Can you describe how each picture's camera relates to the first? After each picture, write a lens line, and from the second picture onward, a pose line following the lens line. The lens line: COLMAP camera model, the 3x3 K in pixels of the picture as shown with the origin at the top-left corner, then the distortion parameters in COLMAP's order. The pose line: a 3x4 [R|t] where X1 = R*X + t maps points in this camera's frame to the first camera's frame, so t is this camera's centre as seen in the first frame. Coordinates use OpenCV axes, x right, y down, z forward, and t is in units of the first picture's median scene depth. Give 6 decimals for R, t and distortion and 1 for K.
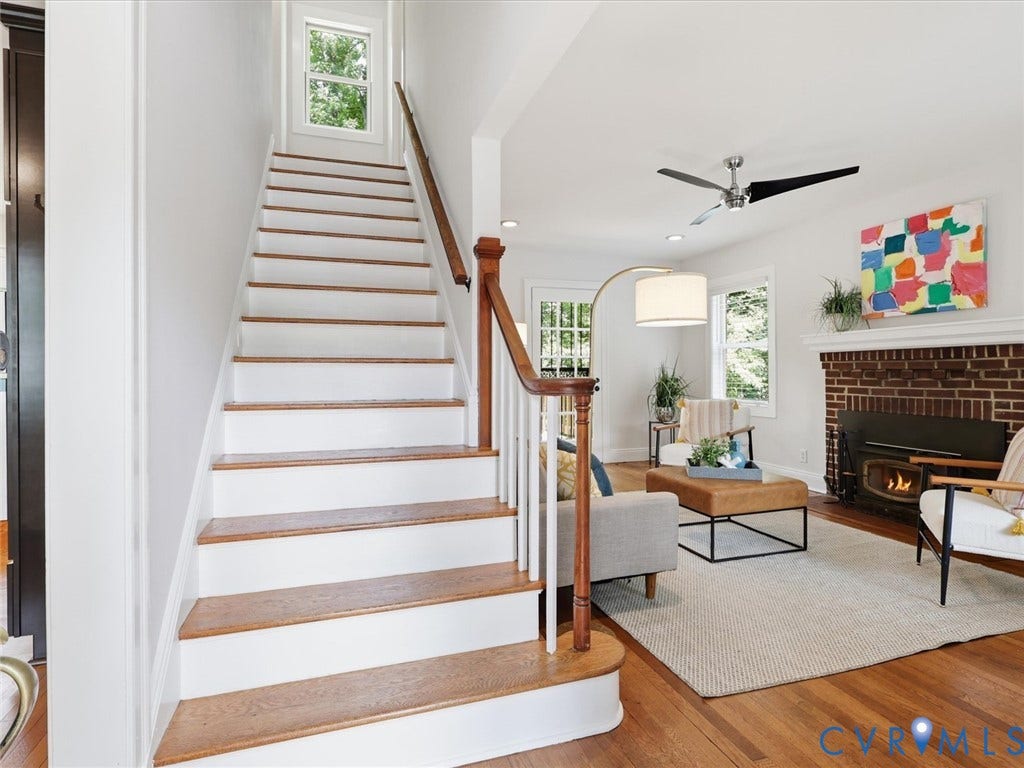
lens RADIAL K [[541.5, 0, 510.8], [0, 541.5, 372.9], [0, 0, 1]] dist [0.007208, -0.002457]
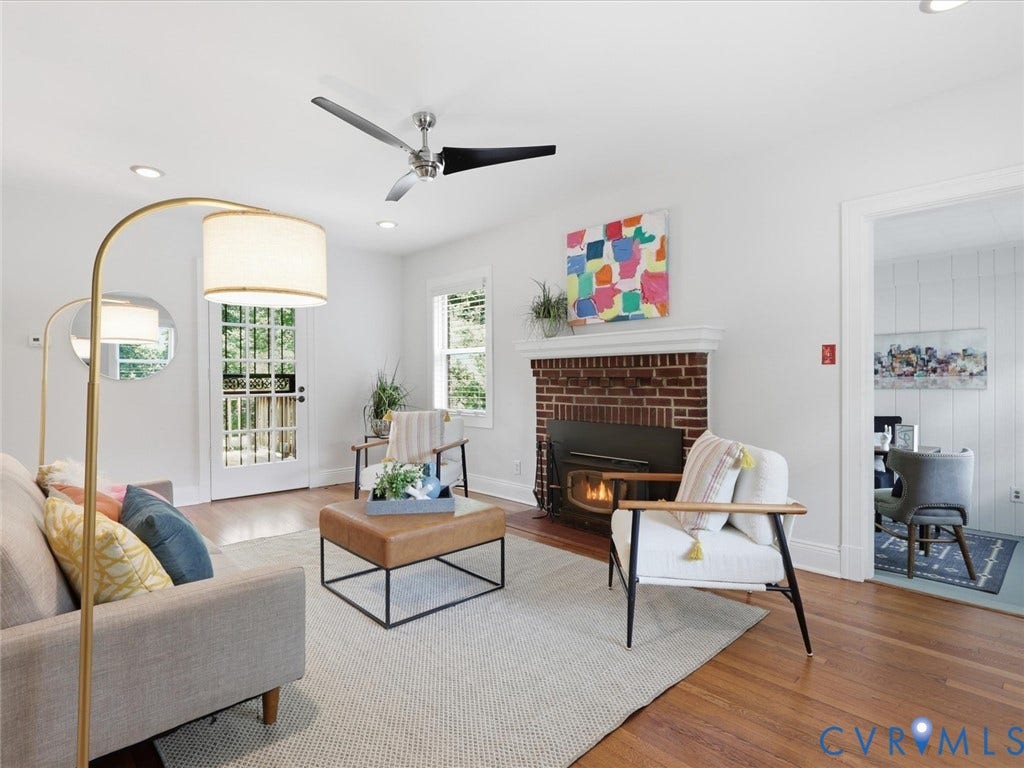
lens RADIAL K [[541.5, 0, 508.5], [0, 541.5, 380.6], [0, 0, 1]] dist [0.007208, -0.002457]
pose [[0.907140, 0.001338, 0.420827, 0.164681], [-0.001672, 0.999999, 0.000425, -0.000508], [-0.420826, -0.001089, 0.907141, 0.190914]]
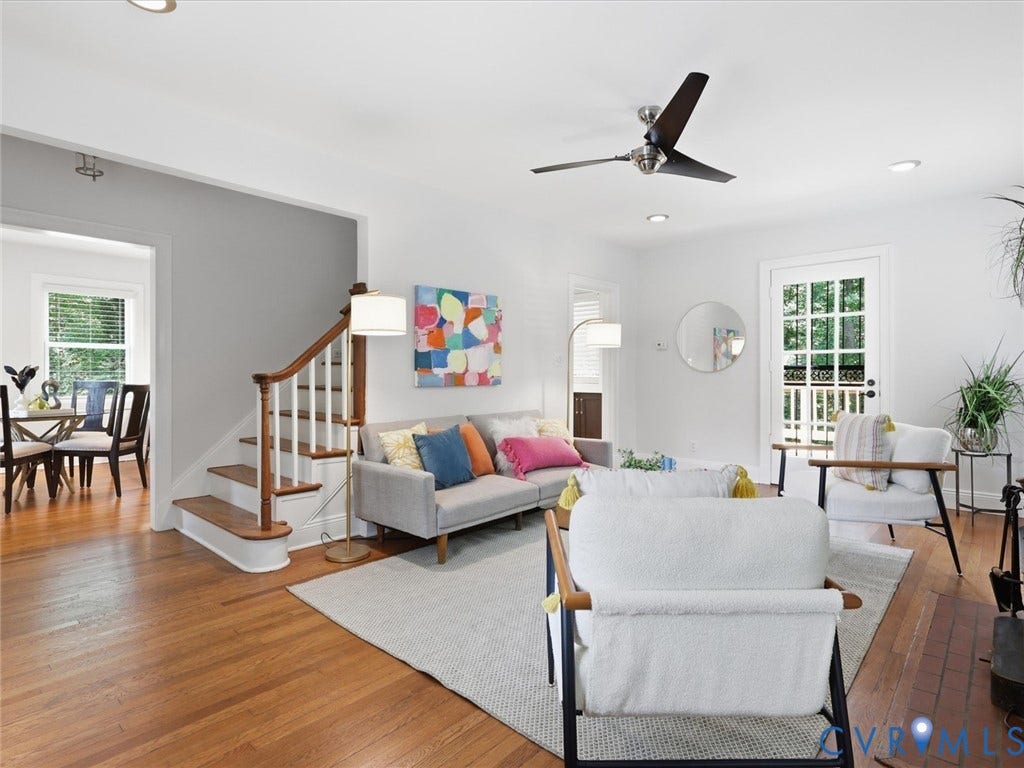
lens RADIAL K [[541.5, 0, 510.1], [0, 541.5, 373.4], [0, 0, 1]] dist [0.007208, -0.002457]
pose [[0.488384, 0.007416, -0.872597, 0.923943], [-0.002086, 0.999971, 0.007331, -0.004777], [0.872626, -0.001761, 0.488385, 0.380175]]
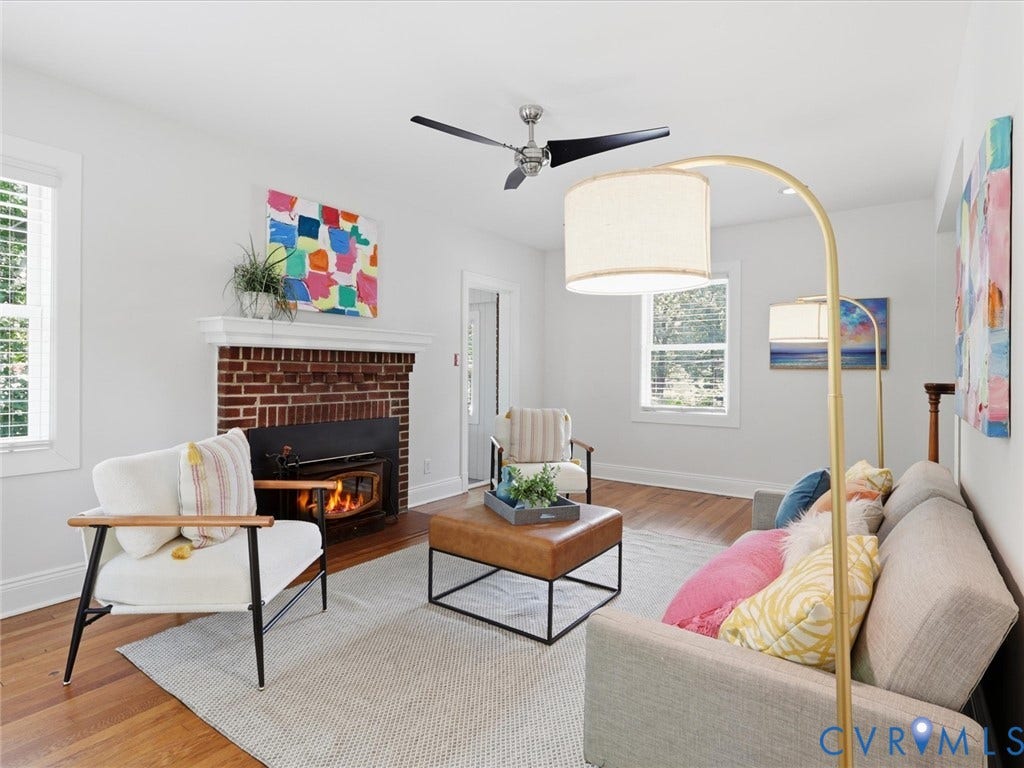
lens RADIAL K [[541.5, 0, 513.4], [0, 541.5, 374.8], [0, 0, 1]] dist [0.007208, -0.002457]
pose [[-0.591470, 0.000719, 0.806327, -0.193276], [-0.000249, 0.999999, -0.001075, -0.001918], [-0.806327, -0.000836, -0.591469, 1.347866]]
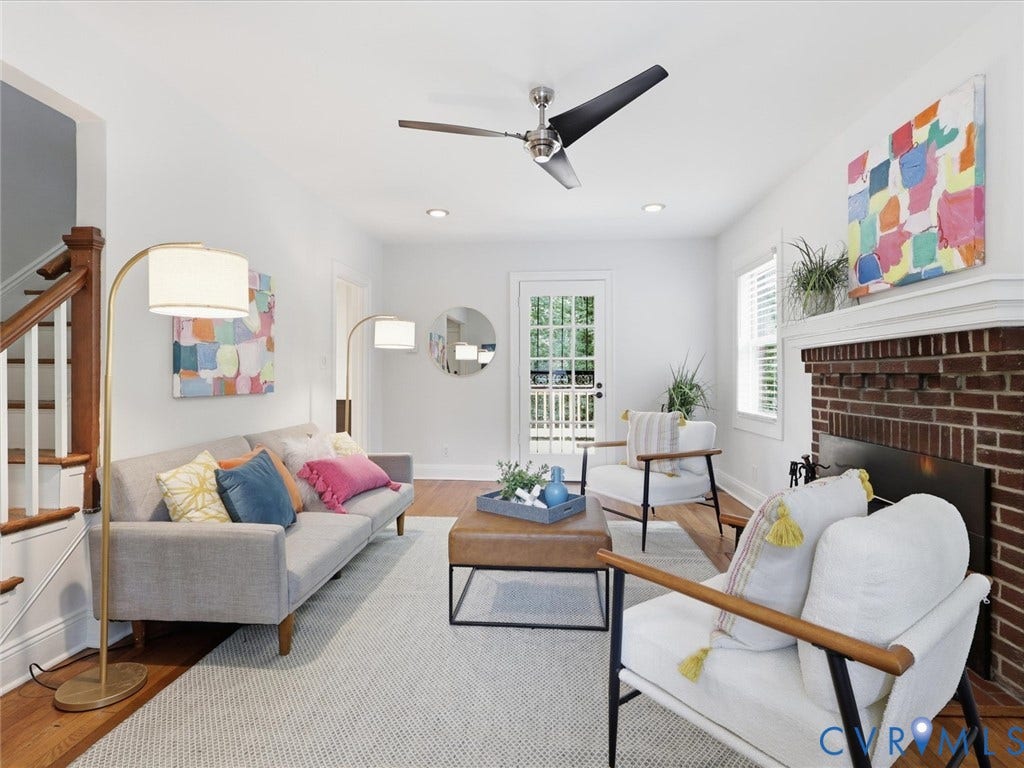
lens RADIAL K [[541.5, 0, 509.4], [0, 541.5, 378.1], [0, 0, 1]] dist [0.007208, -0.002457]
pose [[0.921260, 0.007283, -0.388880, 0.601430], [-0.005691, 0.999970, 0.005246, -0.002434], [0.388906, -0.002619, 0.921274, 0.262481]]
